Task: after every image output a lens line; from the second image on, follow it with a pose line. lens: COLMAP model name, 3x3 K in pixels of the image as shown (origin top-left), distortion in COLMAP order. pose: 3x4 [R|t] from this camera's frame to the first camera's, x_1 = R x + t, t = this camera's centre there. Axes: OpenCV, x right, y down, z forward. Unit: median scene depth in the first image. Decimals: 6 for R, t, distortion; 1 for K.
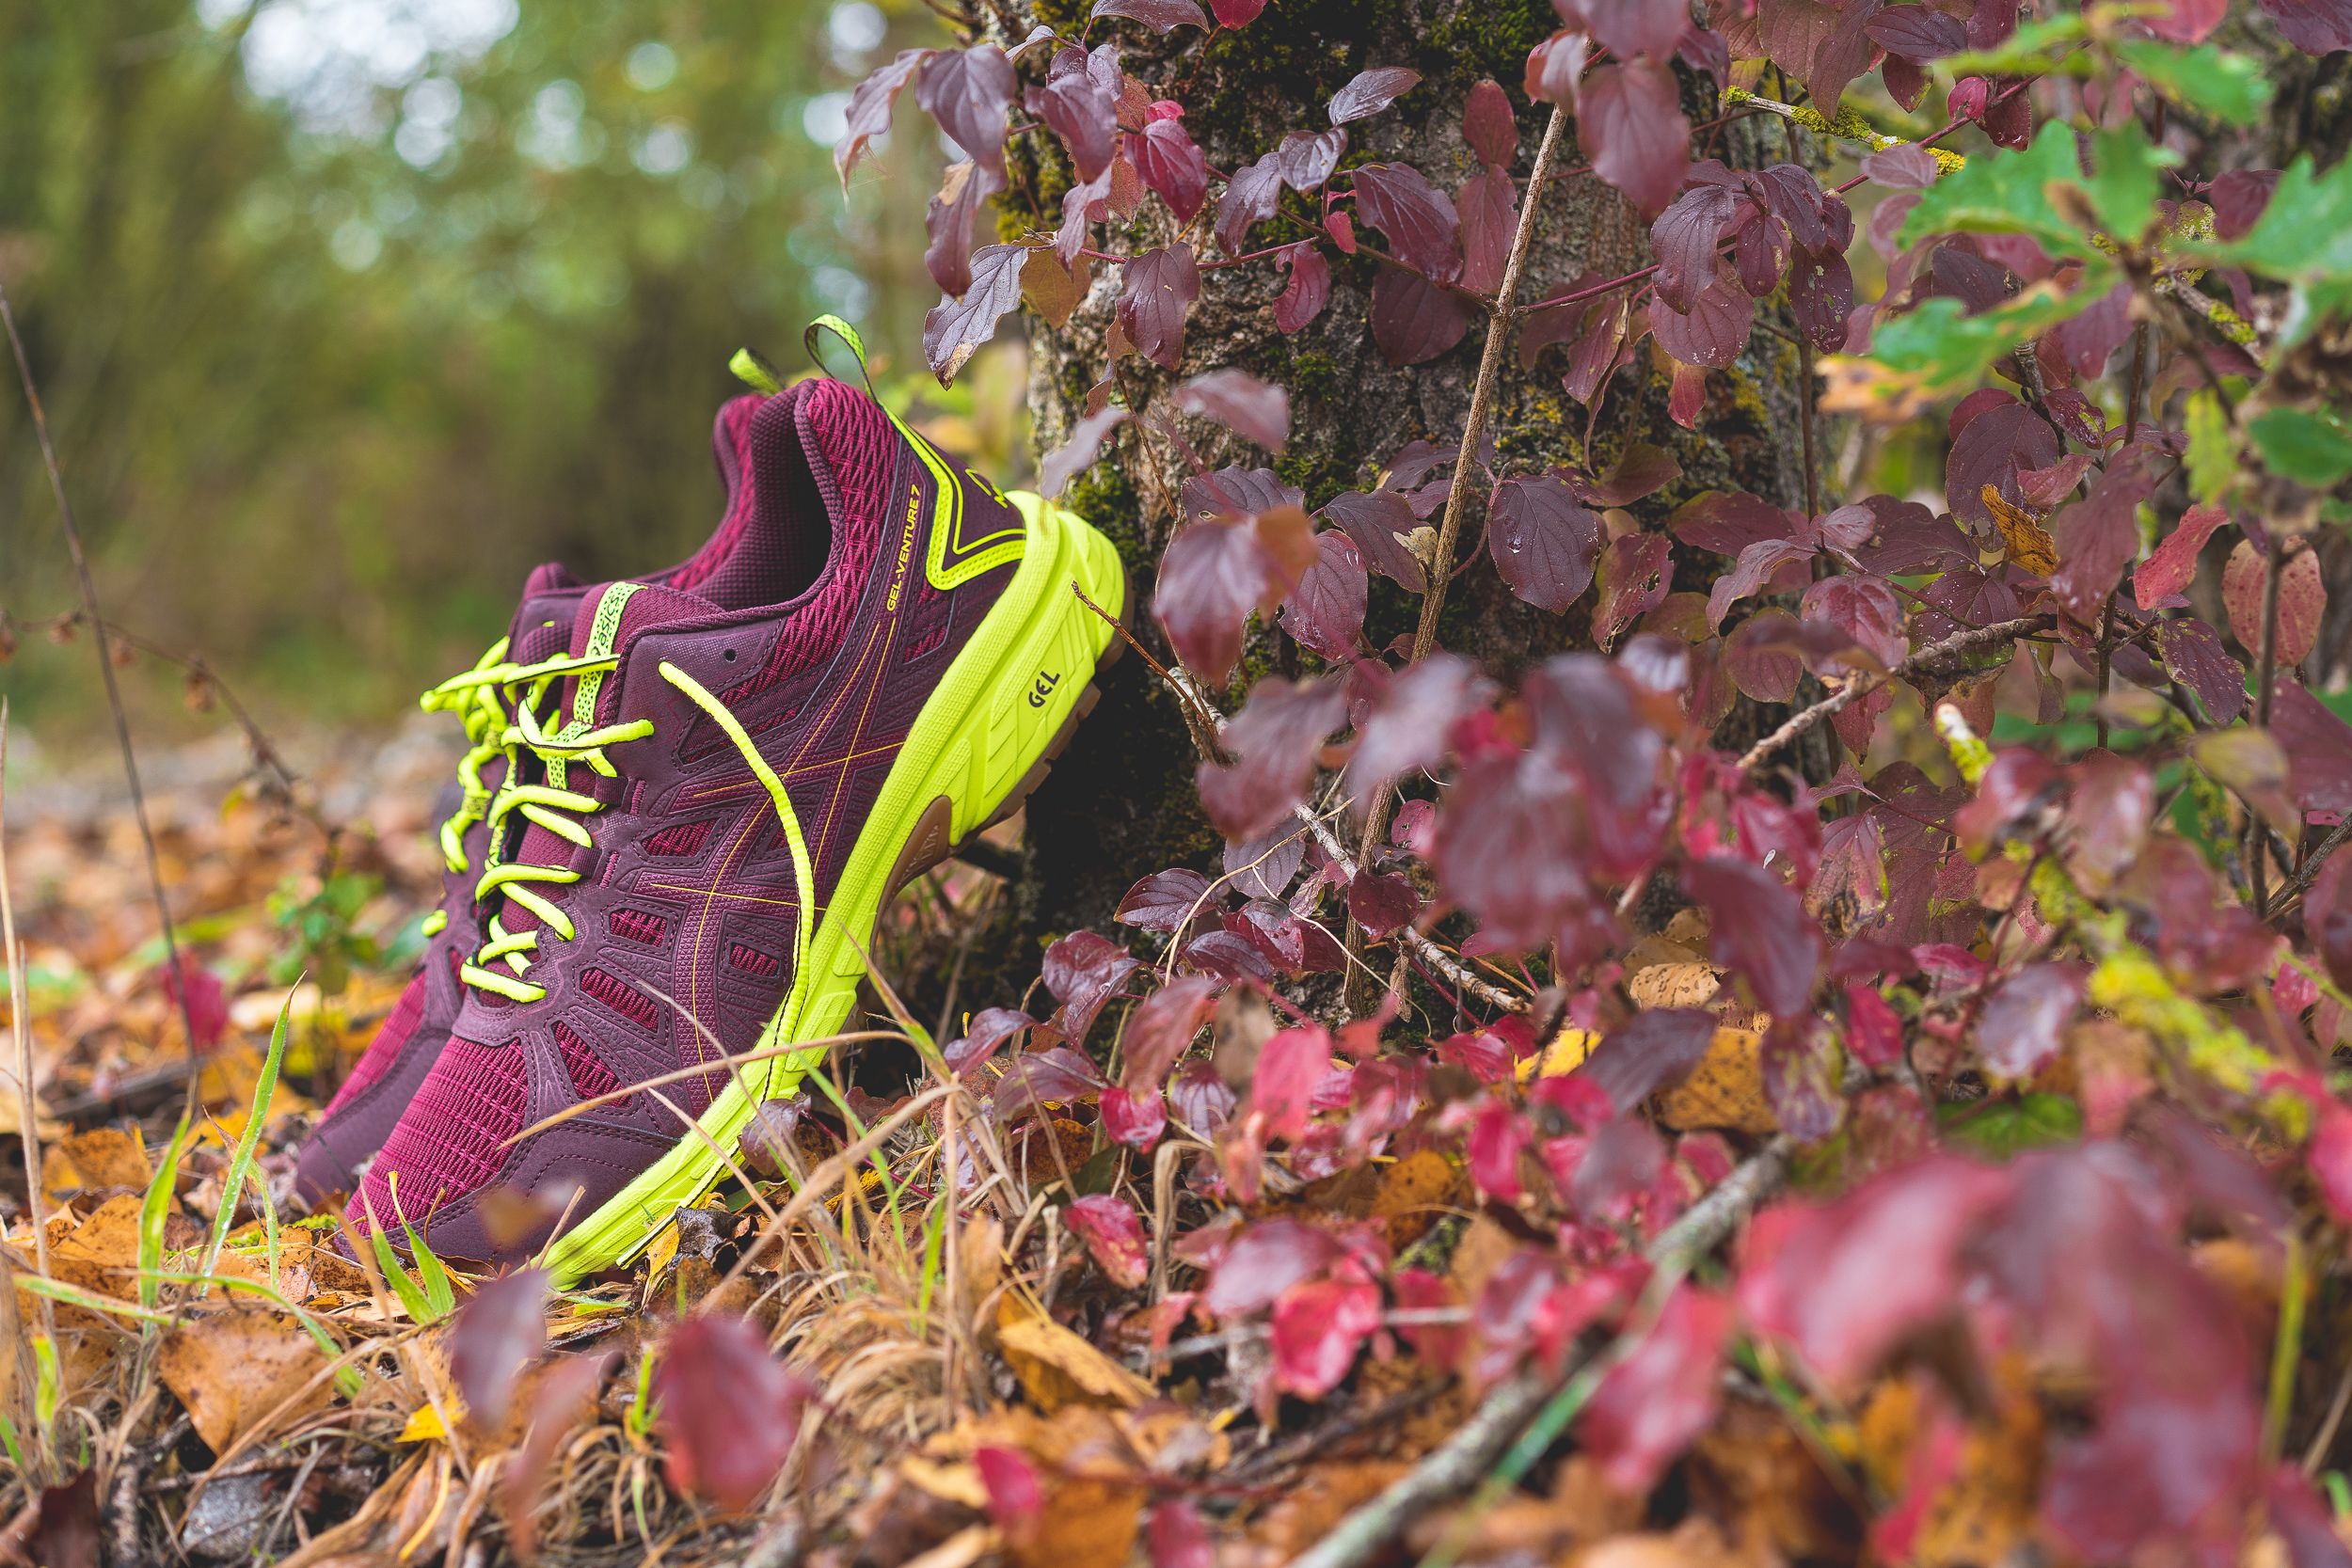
lens RADIAL K [[3611.7, 0, 1106.5], [0, 3611.7, 784.3], [0, 0, 1]] dist [-0.031677, 0.034902]
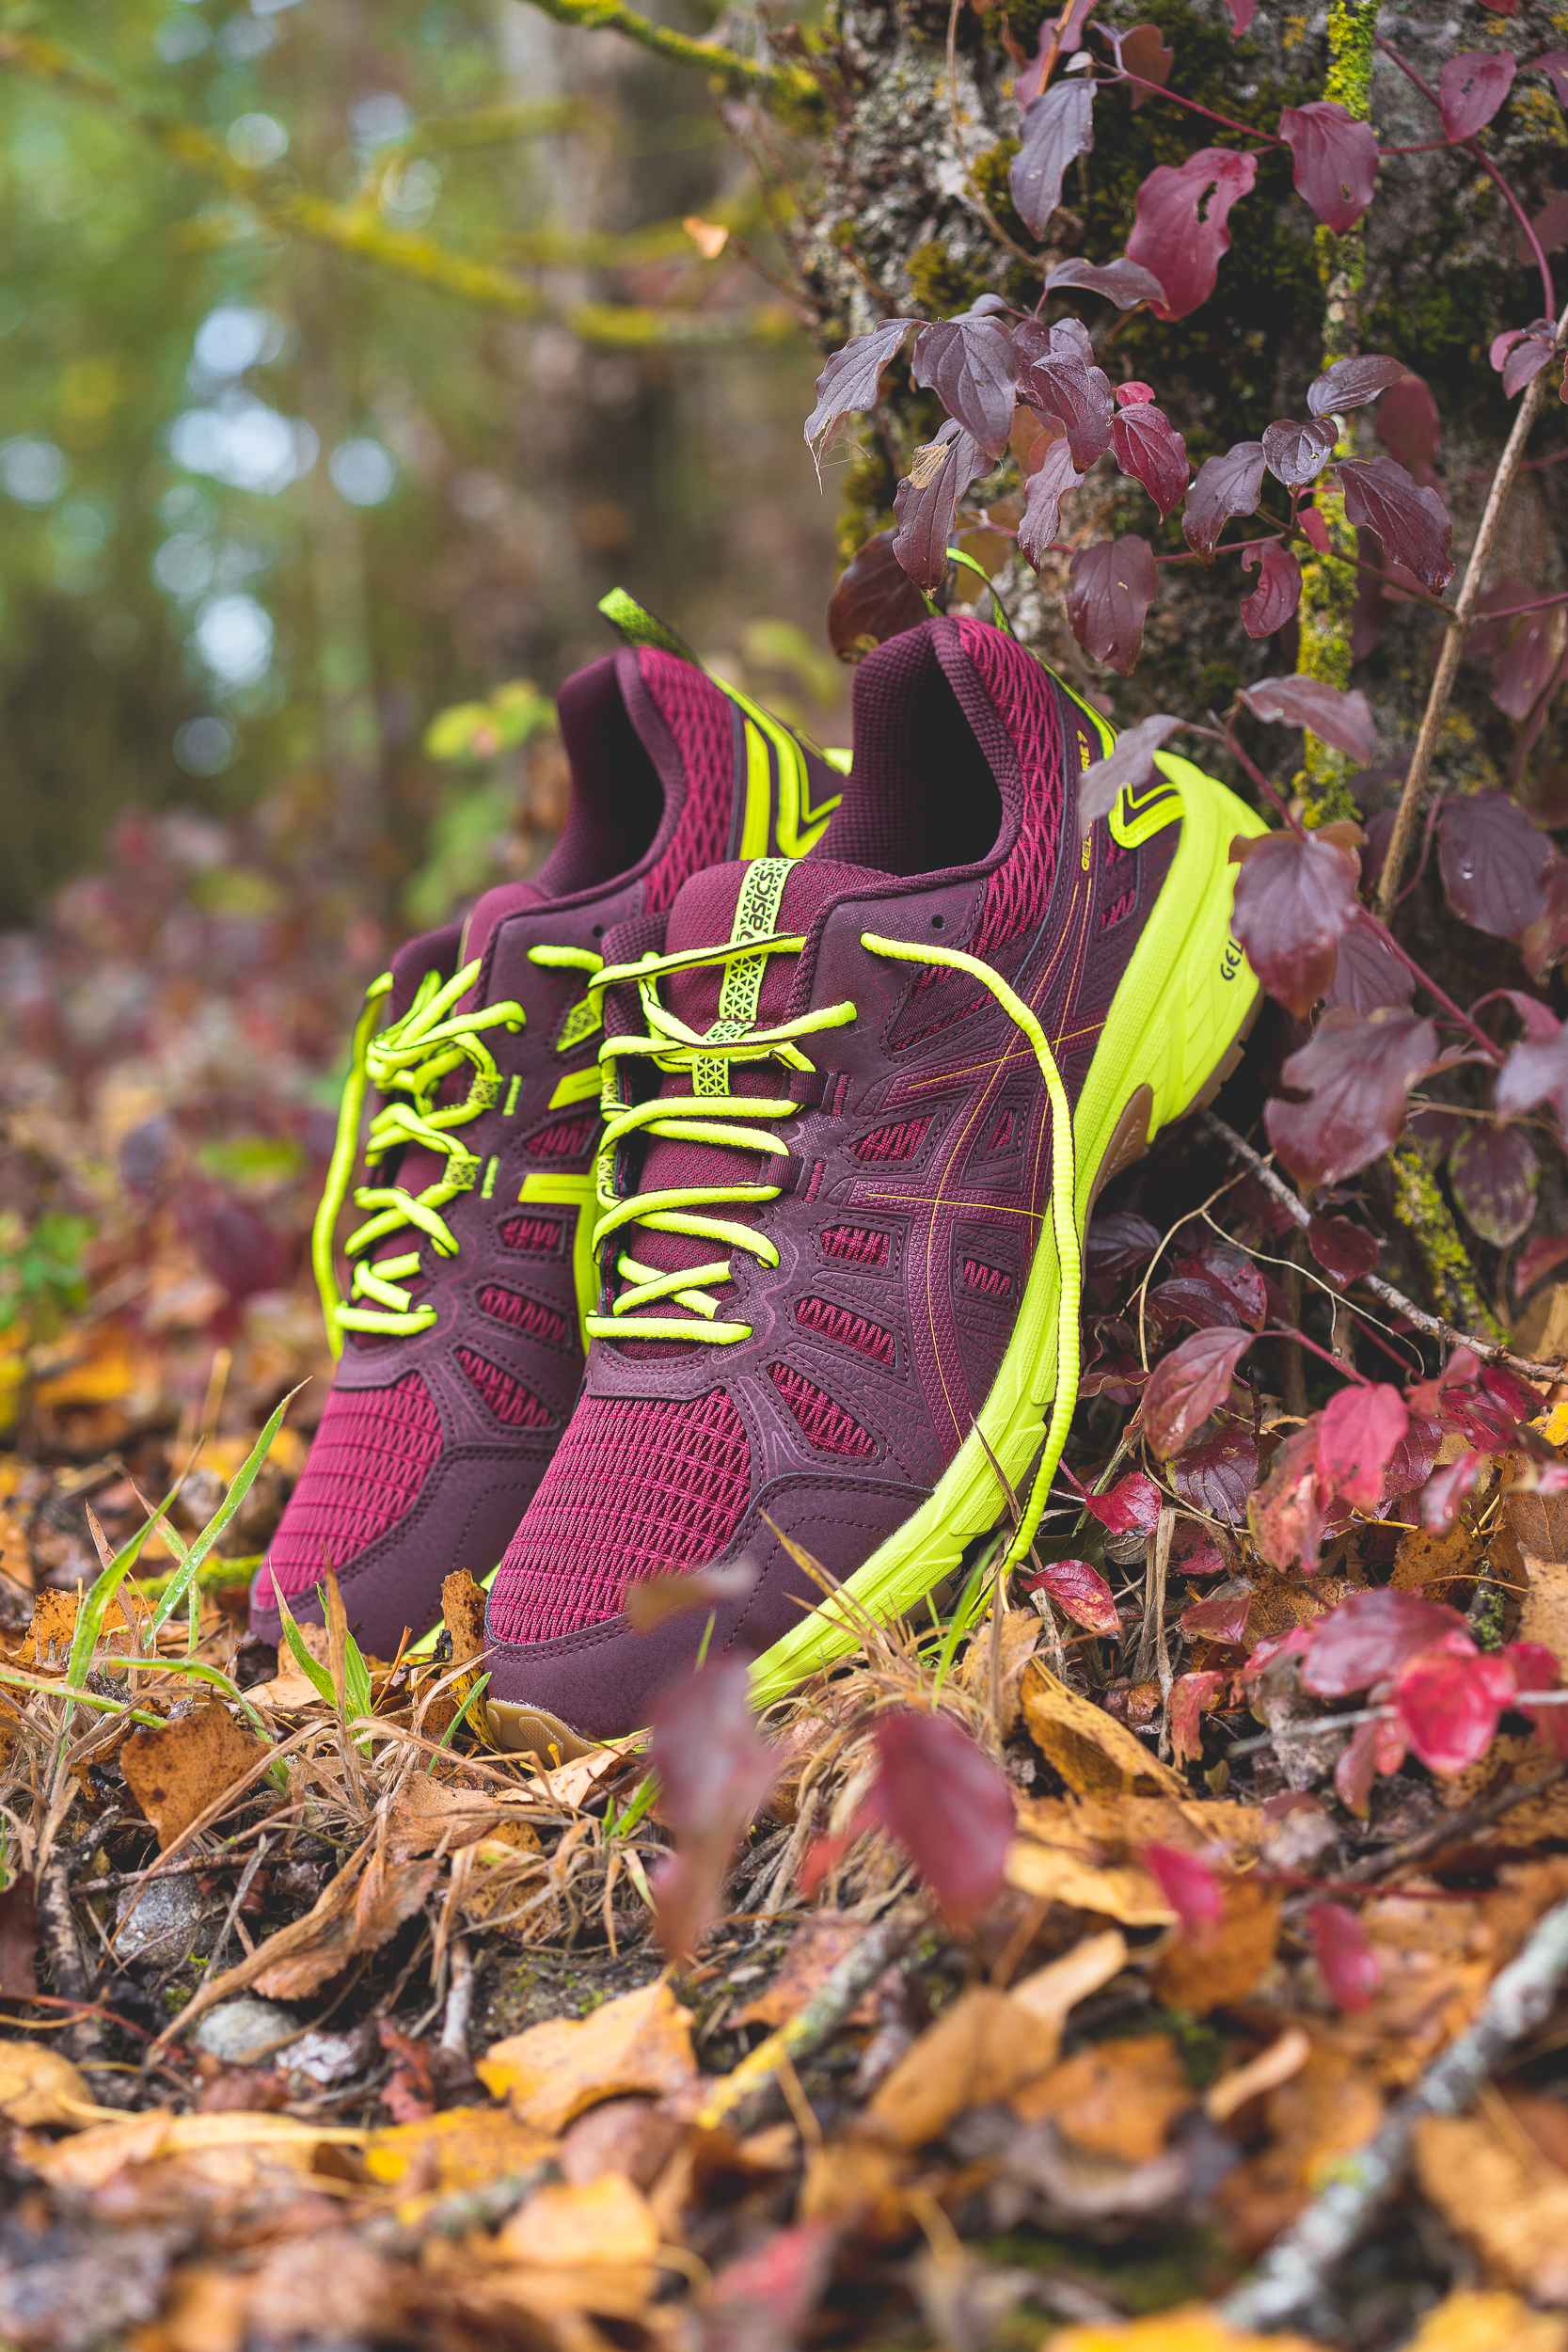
lens RADIAL K [[3611.7, 0, 909.1], [0, 3611.7, 1283.4], [0, 0, 1]] dist [-0.031677, 0.034902]
pose [[0.970761, -0.060753, 0.232235, -0.306747], [0.063915, 0.997937, -0.006108, 0.052824], [-0.231384, 0.020772, 0.972641, 0.168102]]
